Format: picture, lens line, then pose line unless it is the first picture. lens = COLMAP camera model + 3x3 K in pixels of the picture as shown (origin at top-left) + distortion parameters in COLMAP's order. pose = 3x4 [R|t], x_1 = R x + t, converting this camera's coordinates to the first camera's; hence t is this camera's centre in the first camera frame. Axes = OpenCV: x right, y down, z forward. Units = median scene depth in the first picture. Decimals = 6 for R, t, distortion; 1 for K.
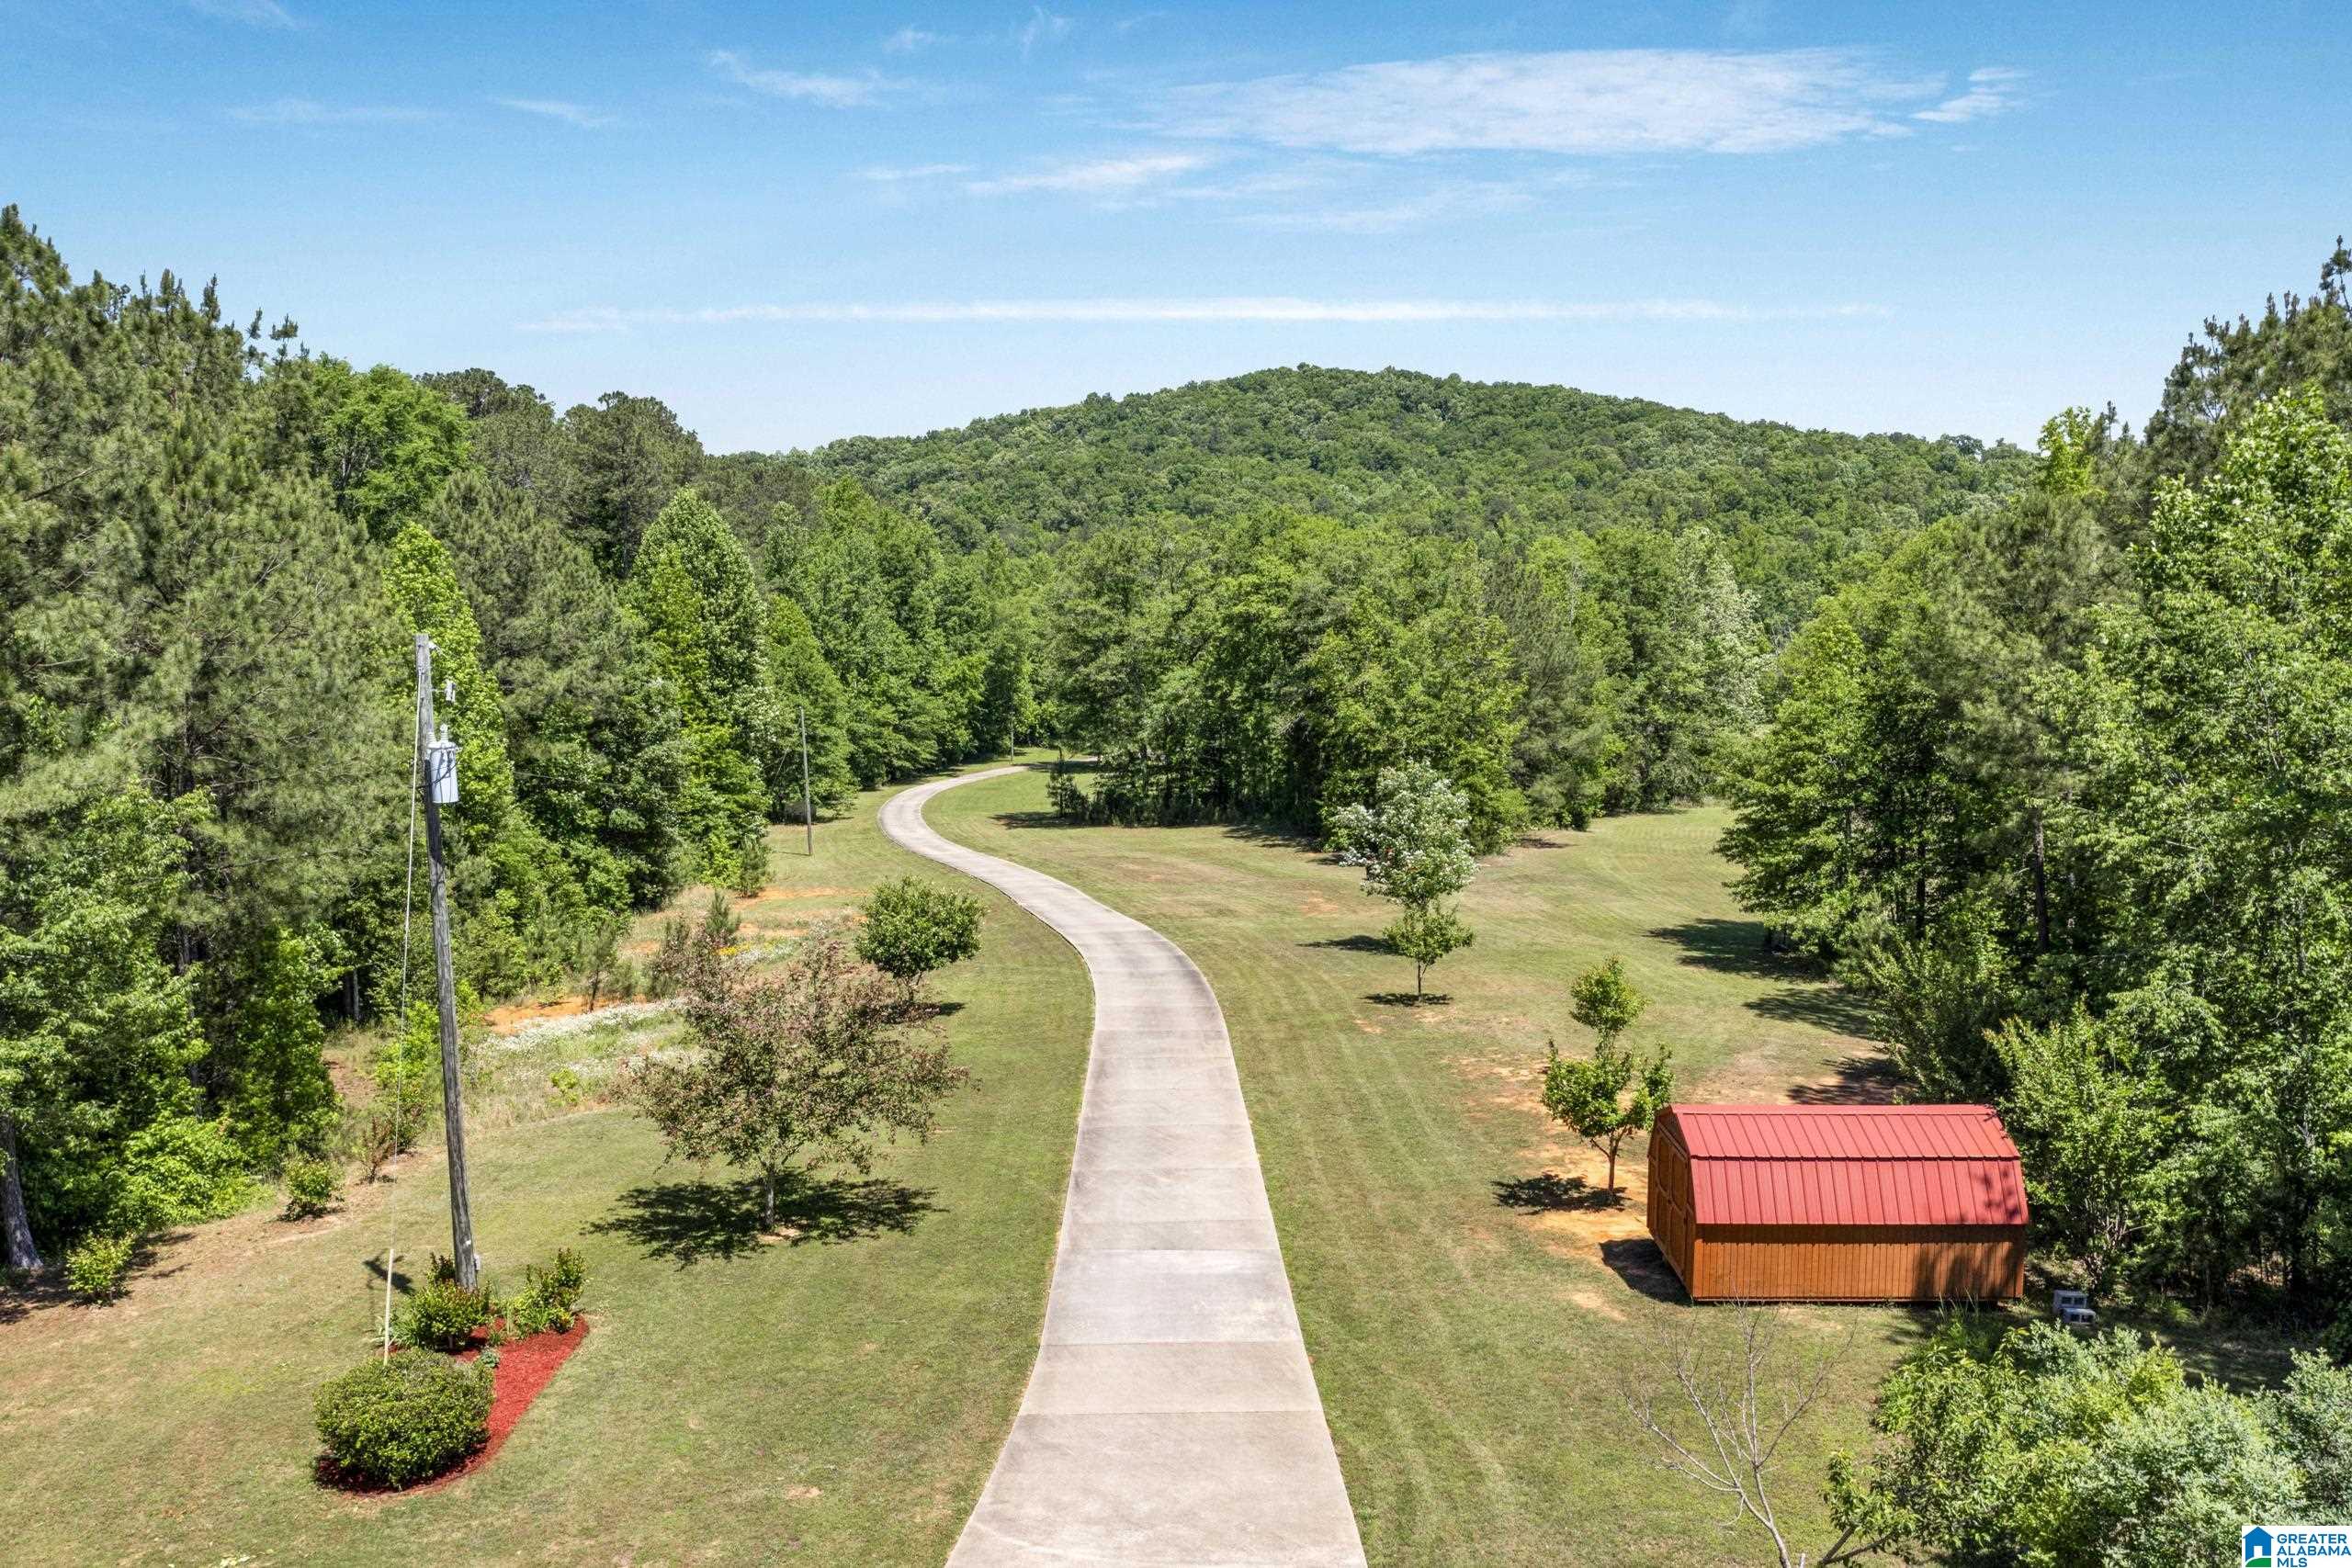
lens RADIAL K [[1948.0, 0, 1176.0], [0, 1948.0, 784.0], [0, 0, 1]] dist [-0.009595, -0.013103]
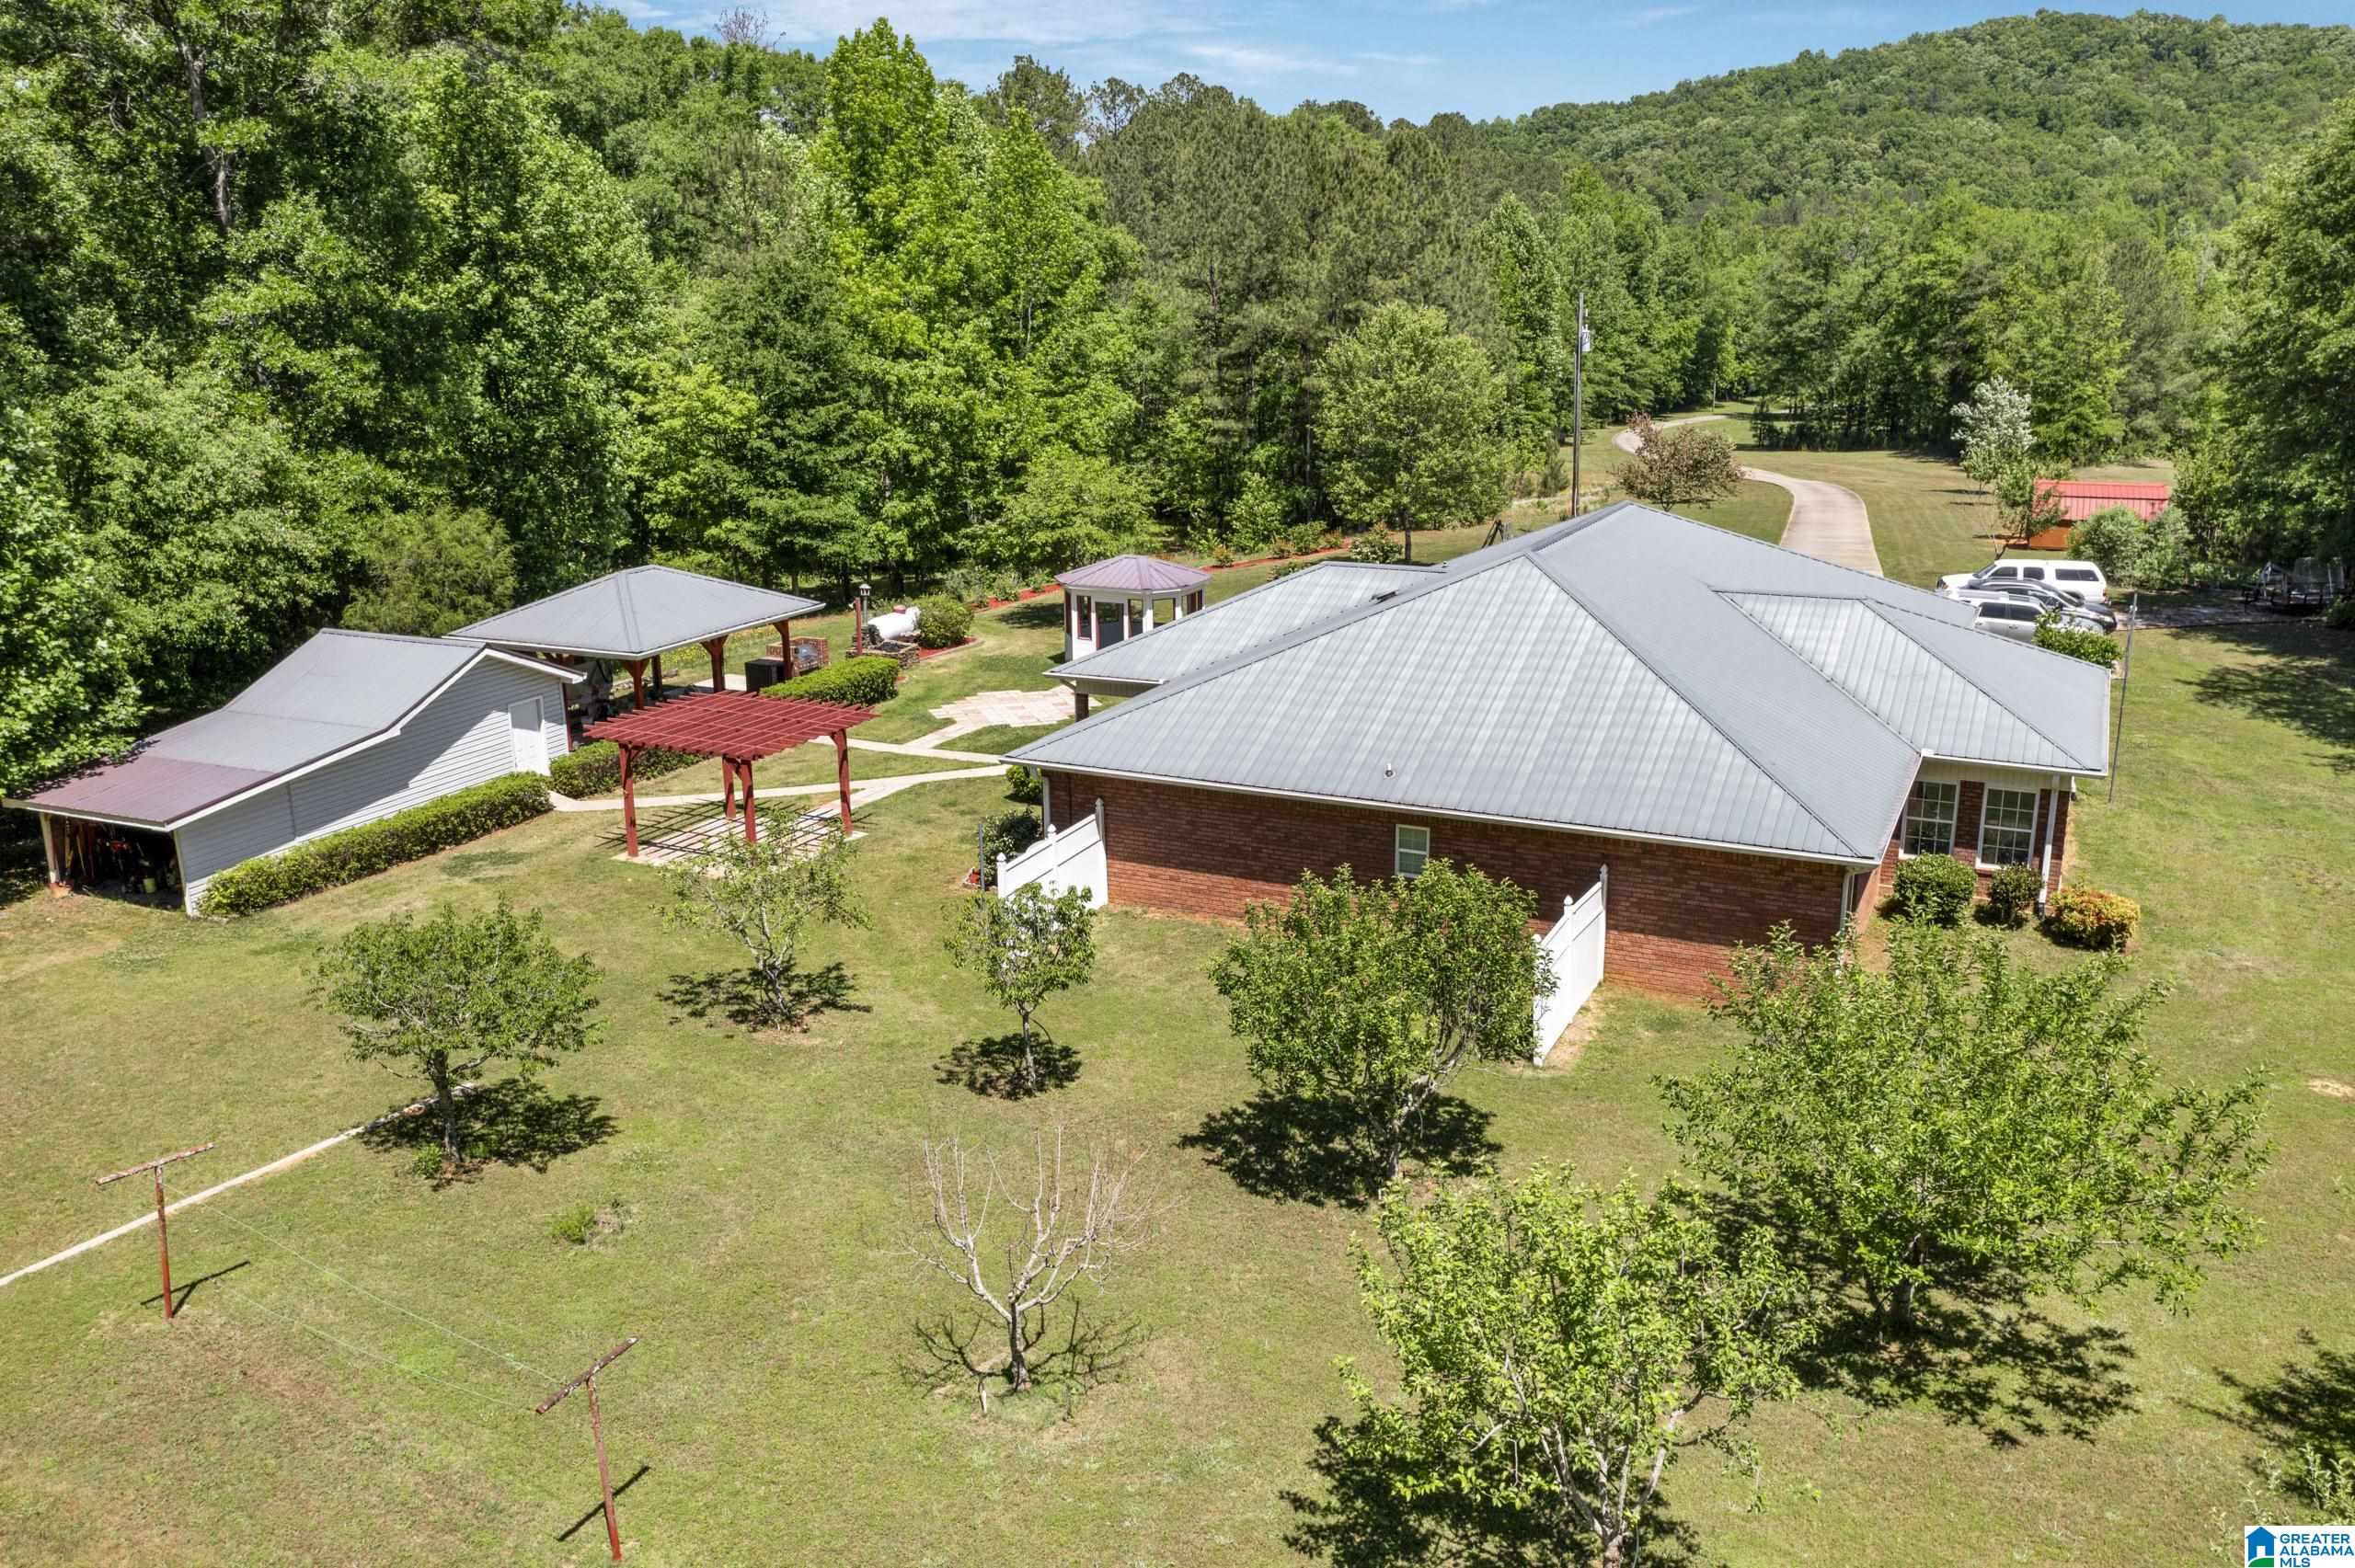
lens RADIAL K [[1950.4, 0, 1177.5], [0, 1950.4, 784.0], [0, 0, 1]] dist [-0.009595, -0.013103]
pose [[0.944125, 0.082247, -0.319161, 0.005754], [-0.028600, 0.985155, 0.169269, 0.024465], [0.328344, -0.150683, 0.932462, -0.292716]]
